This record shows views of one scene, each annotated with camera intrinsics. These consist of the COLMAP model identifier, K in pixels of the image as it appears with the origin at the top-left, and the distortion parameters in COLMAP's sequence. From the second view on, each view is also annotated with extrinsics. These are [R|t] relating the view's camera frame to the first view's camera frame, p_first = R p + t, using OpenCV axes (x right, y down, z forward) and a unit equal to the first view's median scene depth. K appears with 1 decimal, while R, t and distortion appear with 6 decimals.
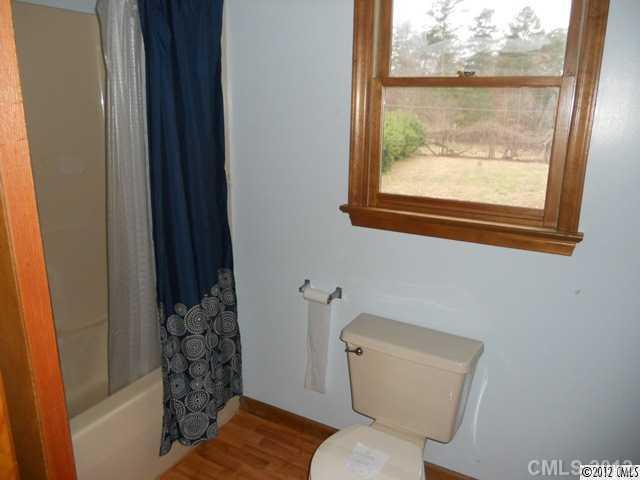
lens RADIAL K [[491.9, 0, 320.0], [0, 491.9, 240.0], [0, 0, 1]] dist [-0.031901, 0.000625]
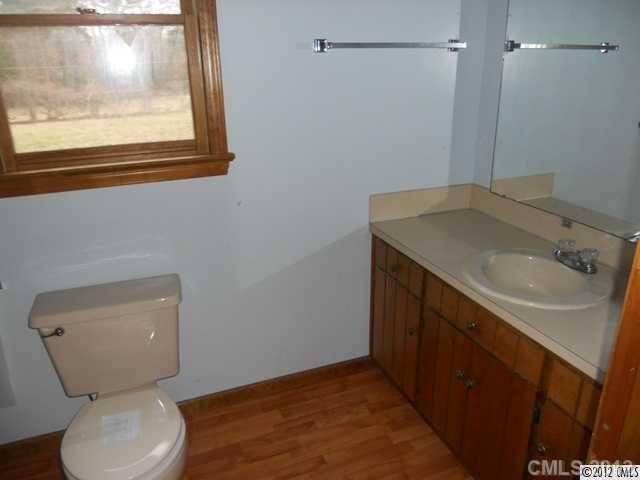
lens RADIAL K [[491.9, 0, 320.0], [0, 491.9, 240.0], [0, 0, 1]] dist [-0.031901, 0.000625]
pose [[0.644390, -0.295730, 0.705199, -0.185312], [0.234407, 0.954188, 0.185952, 0.014544], [-0.727884, 0.045478, 0.684190, 0.041243]]
